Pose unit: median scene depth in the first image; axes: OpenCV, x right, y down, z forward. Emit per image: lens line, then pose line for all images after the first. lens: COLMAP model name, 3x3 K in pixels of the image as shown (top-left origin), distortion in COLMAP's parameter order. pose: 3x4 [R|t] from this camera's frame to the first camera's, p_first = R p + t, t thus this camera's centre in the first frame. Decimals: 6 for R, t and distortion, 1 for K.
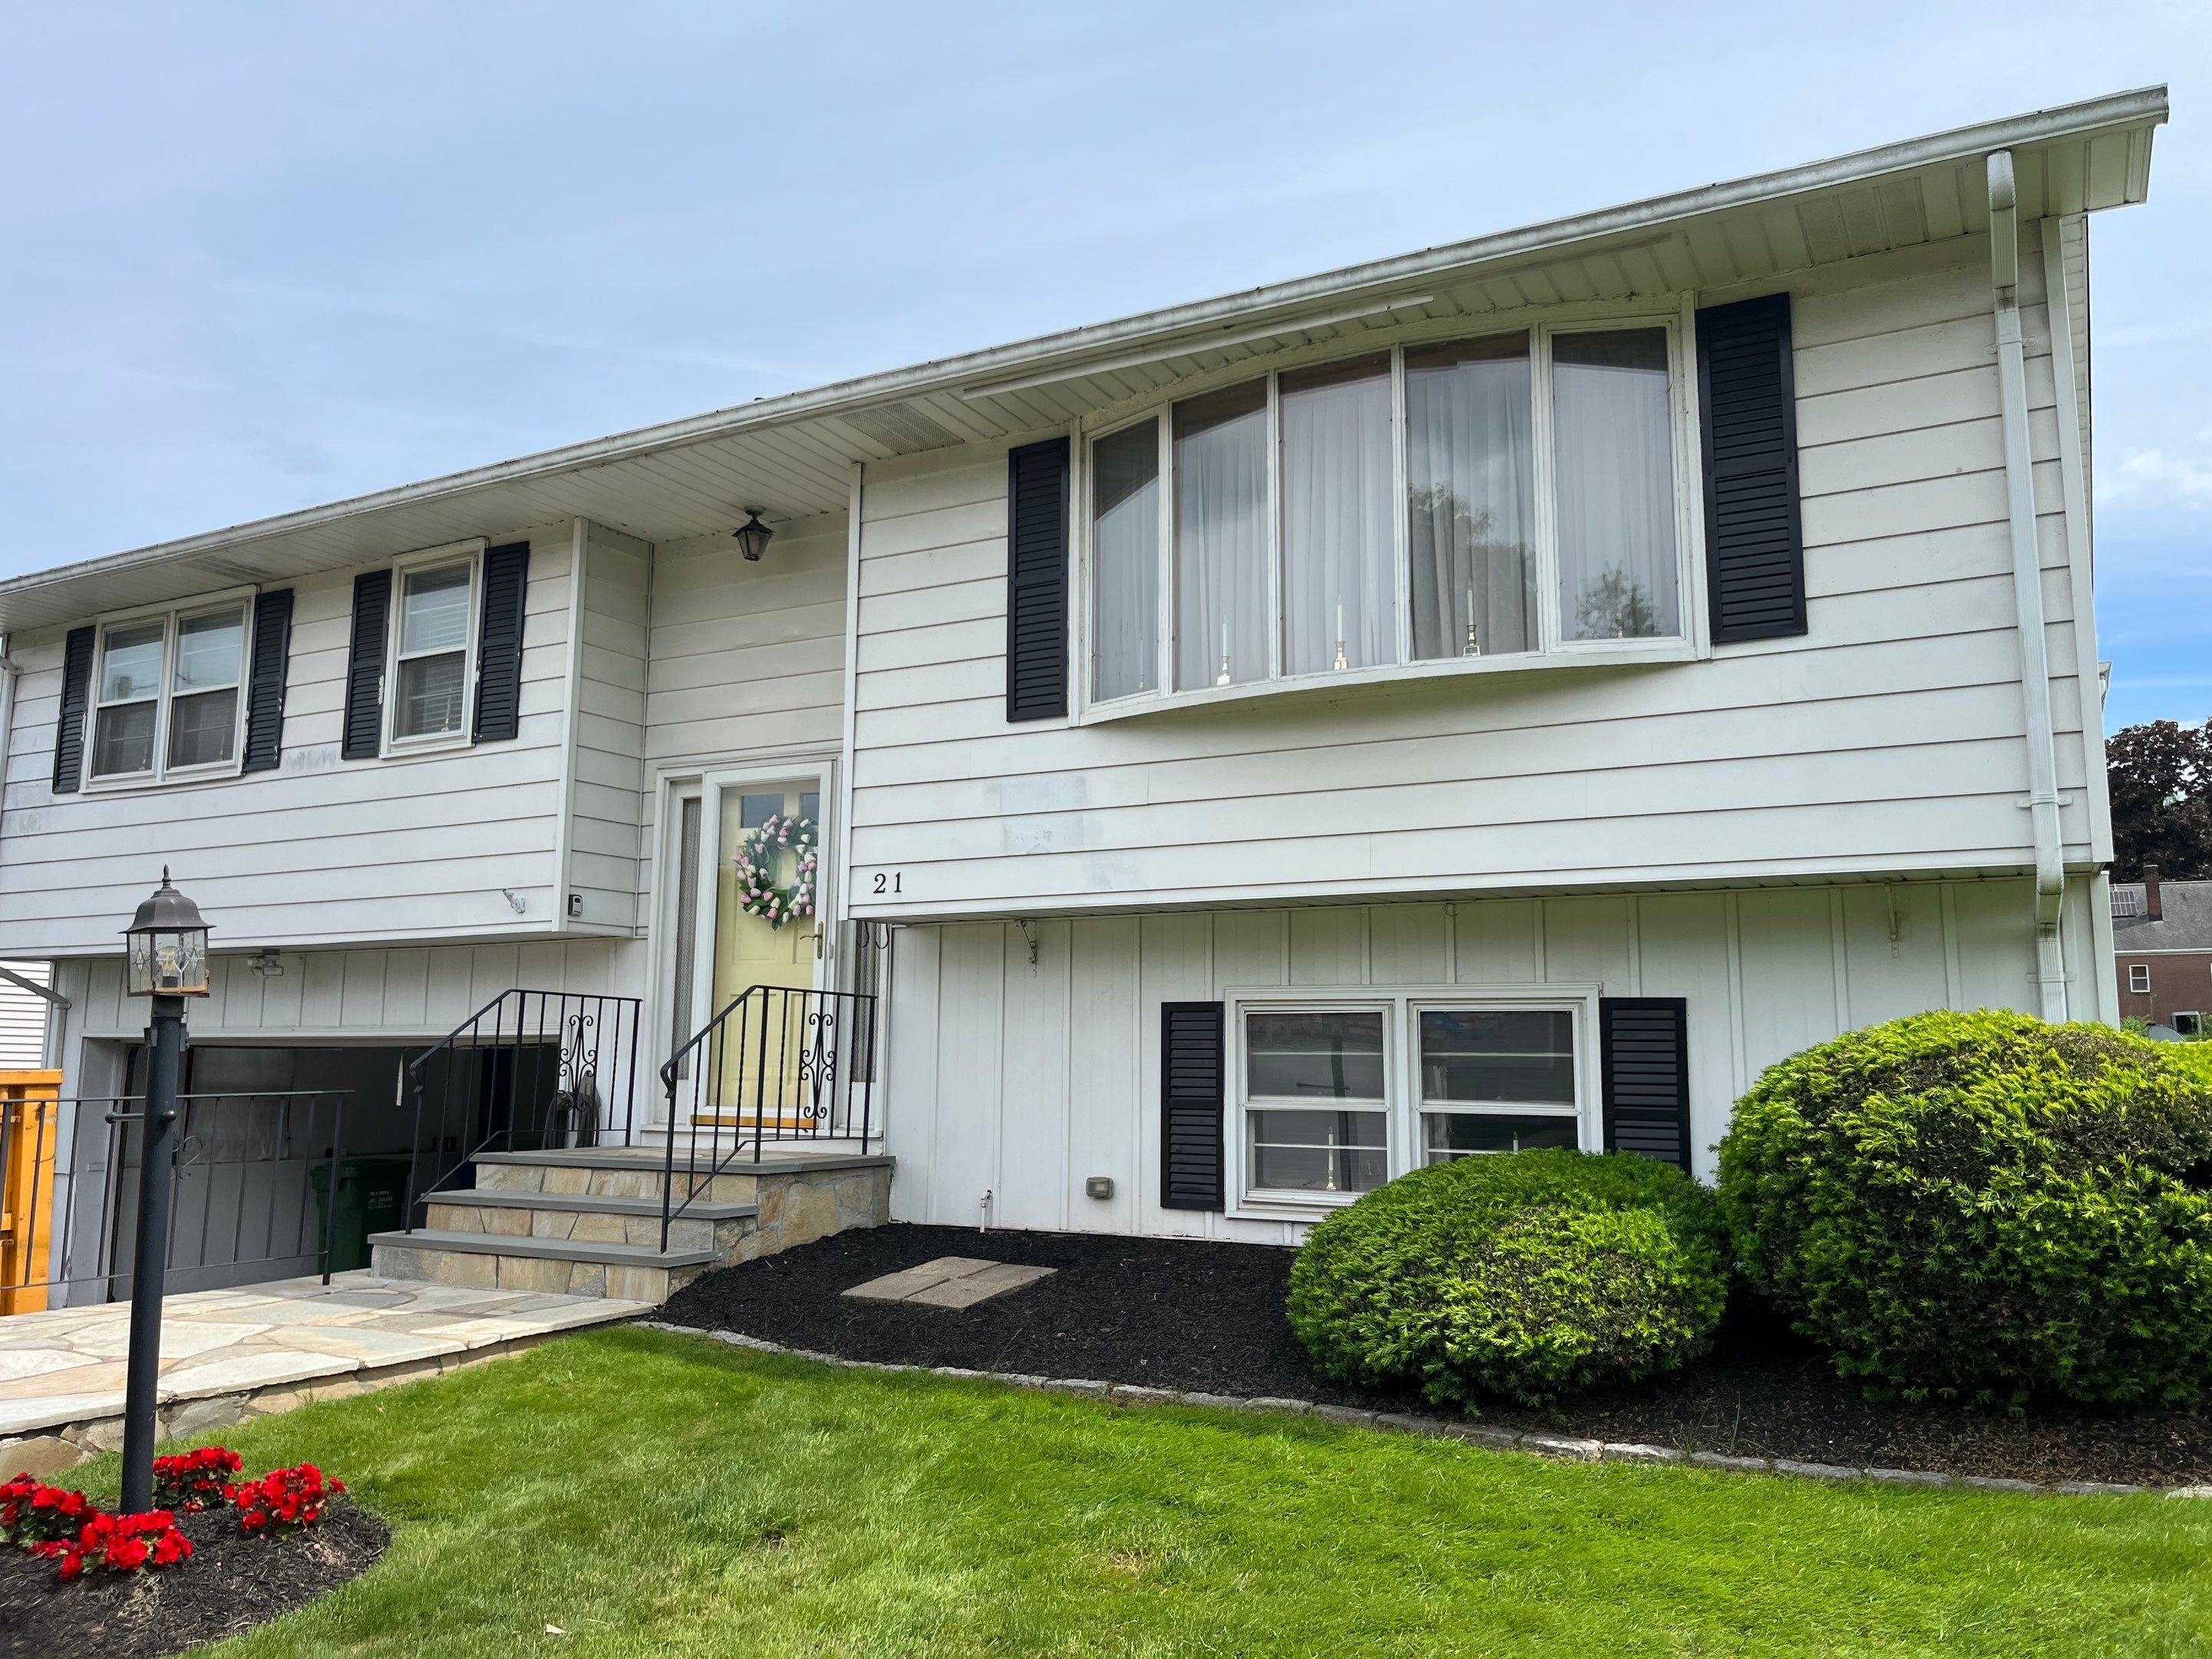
lens RADIAL K [[1704.1, 0, 1115.5], [0, 1704.1, 822.3], [0, 0, 1]] dist [0.062122, -0.100710]
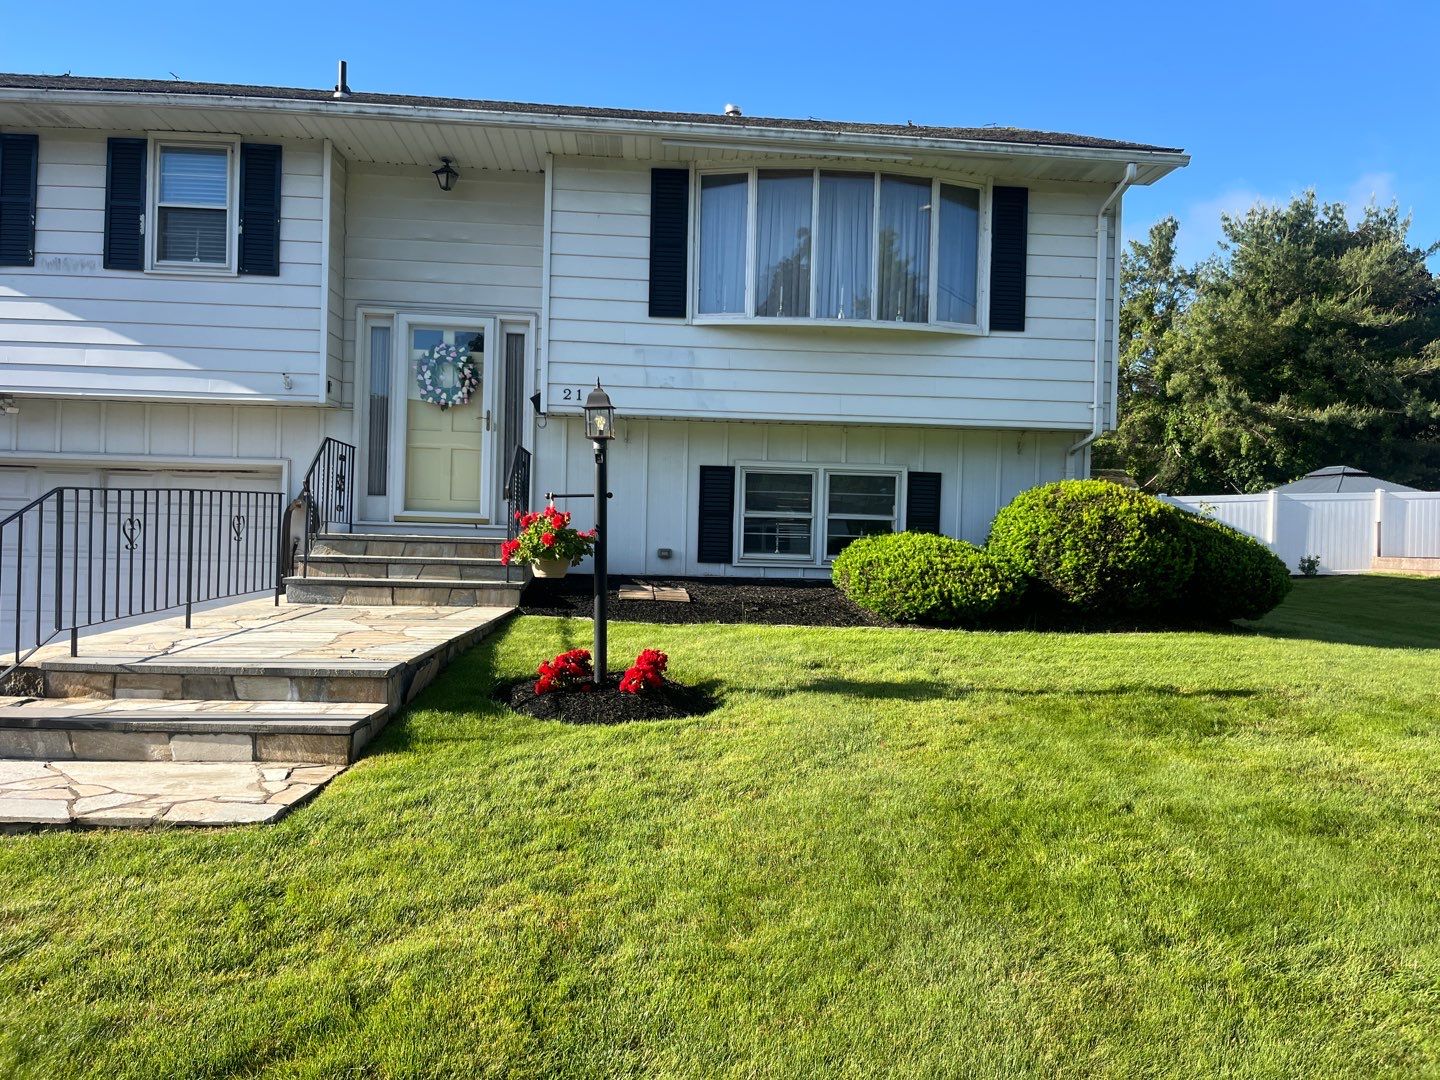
lens RADIAL K [[1109.5, 0, 726.2], [0, 1109.5, 535.3], [0, 0, 1]] dist [0.062122, -0.100710]
pose [[0.827908, 0.012642, 0.560721, -0.696781], [-0.099861, 0.987094, 0.125191, 0.019315], [-0.551902, -0.159641, 0.818486, -0.119152]]
